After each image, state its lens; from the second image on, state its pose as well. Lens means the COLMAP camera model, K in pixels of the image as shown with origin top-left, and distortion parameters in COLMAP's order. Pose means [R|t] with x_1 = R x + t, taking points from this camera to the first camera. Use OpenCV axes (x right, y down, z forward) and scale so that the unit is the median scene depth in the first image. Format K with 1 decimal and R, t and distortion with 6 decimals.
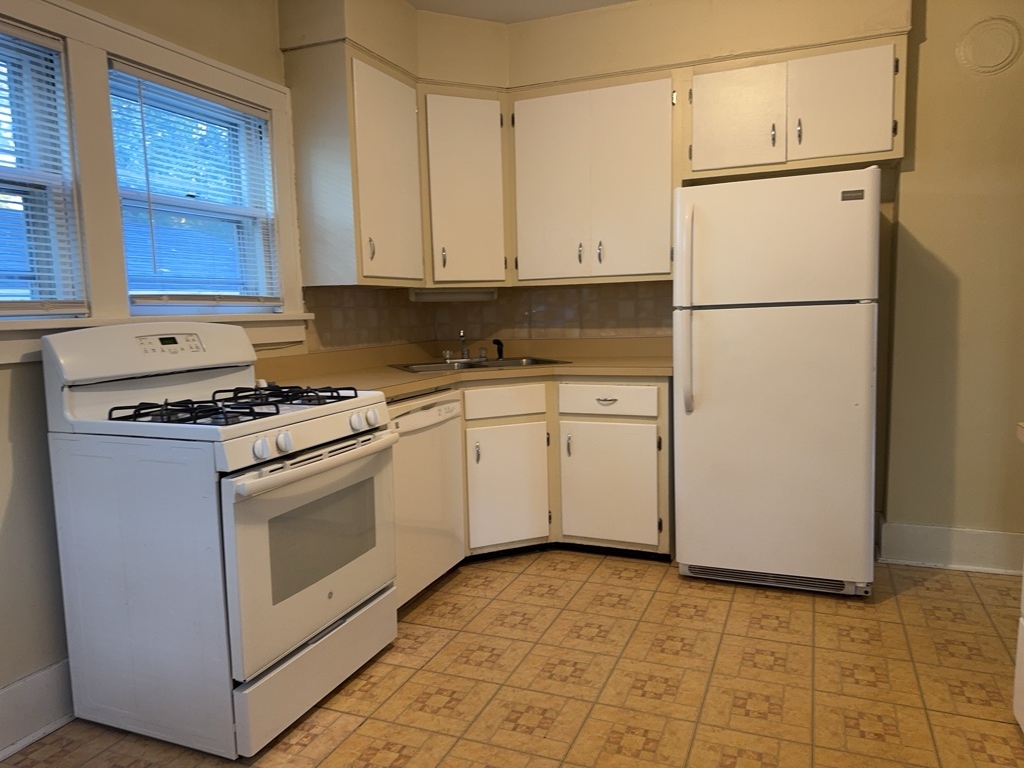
lens RADIAL K [[725.3, 0, 516.0], [0, 725.3, 386.6], [0, 0, 1]] dist [0.055279, -0.057649]
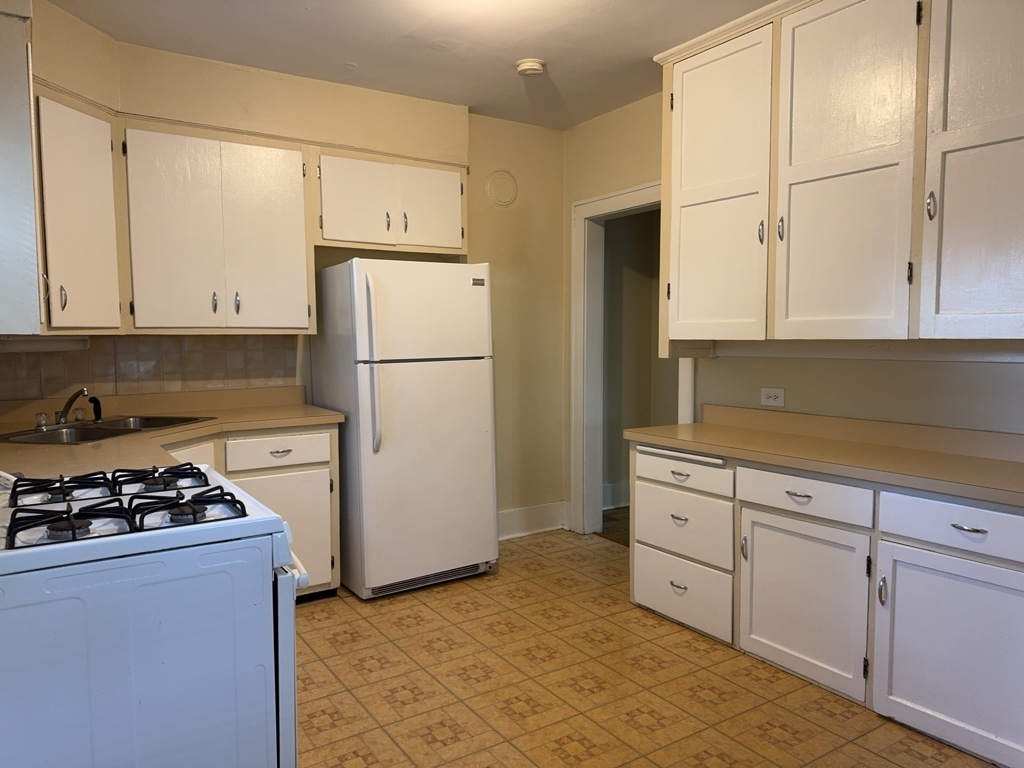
lens RADIAL K [[725.3, 0, 516.3], [0, 725.3, 383.3], [0, 0, 1]] dist [0.055279, -0.057649]
pose [[0.559164, -0.036783, 0.828241, -0.627160], [0.080277, 0.996723, -0.009932, -0.046961], [-0.825161, 0.072042, 0.560285, 0.178581]]
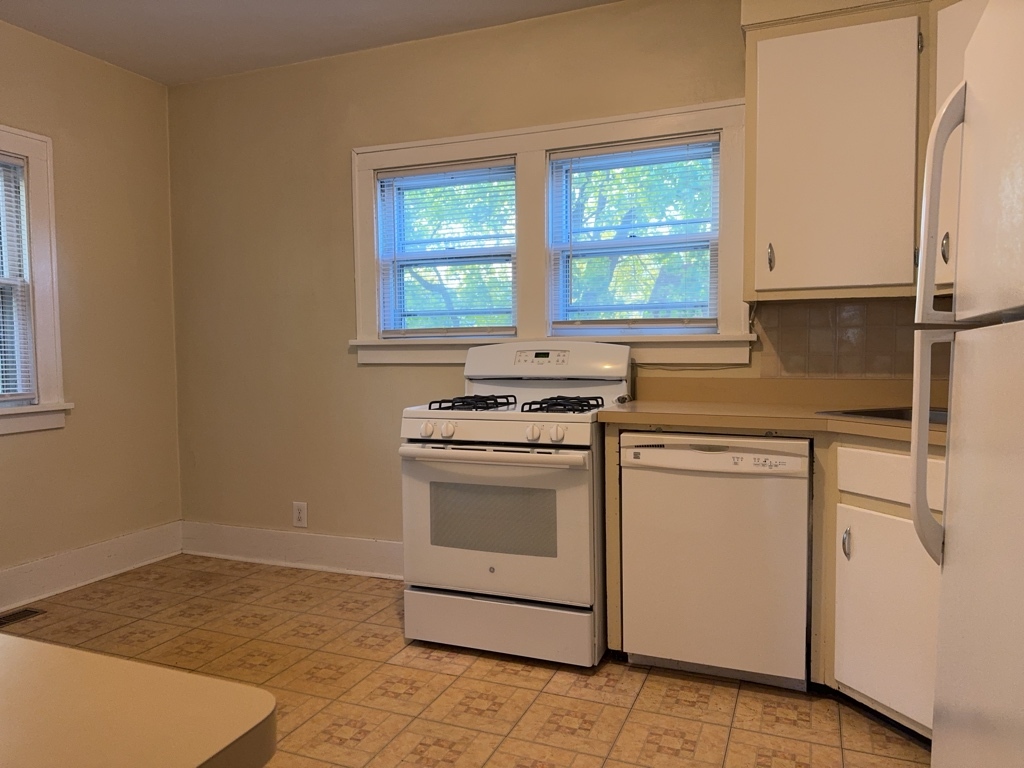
lens RADIAL K [[725.3, 0, 505.3], [0, 725.3, 383.6], [0, 0, 1]] dist [0.055279, -0.057649]
pose [[-0.012921, 0.067942, -0.997606, 0.716792], [-0.102021, 0.992393, 0.068909, -0.078900], [0.994698, 0.102667, -0.005892, 0.789458]]
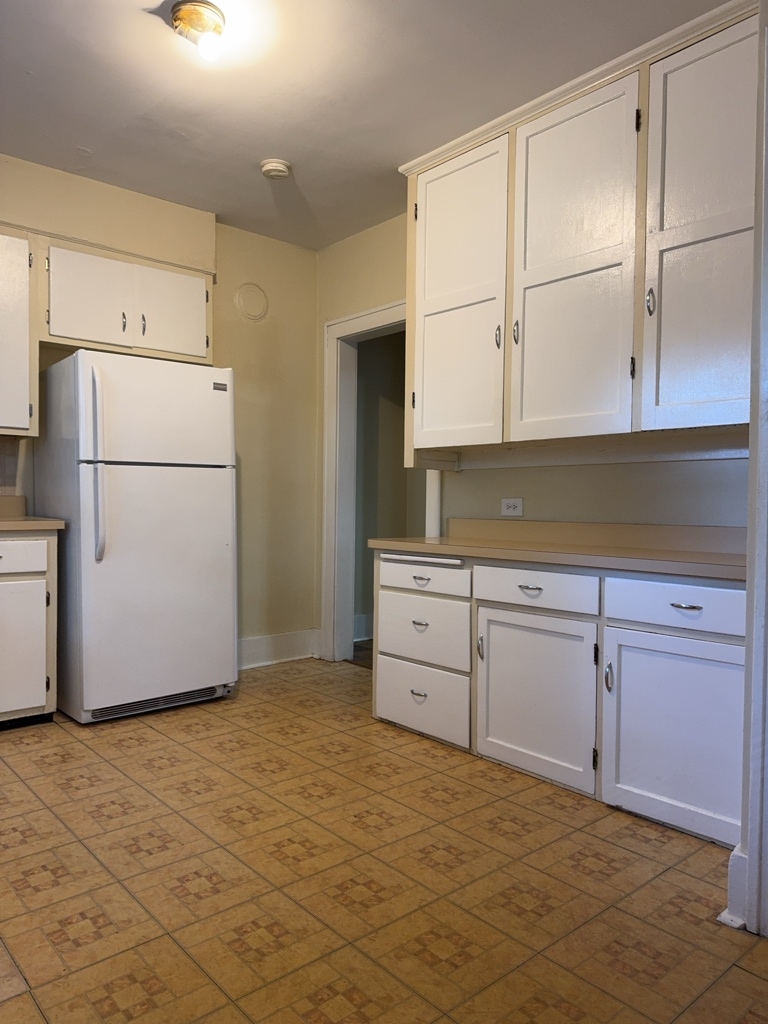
lens RADIAL K [[725.3, 0, 388.8], [0, 725.3, 511.9], [0, 0, 1]] dist [0.055279, -0.057649]
pose [[0.442855, 0.014326, 0.896479, -0.570453], [0.073524, 0.995925, -0.052235, 0.054742], [-0.893574, 0.089045, 0.439996, 0.159721]]
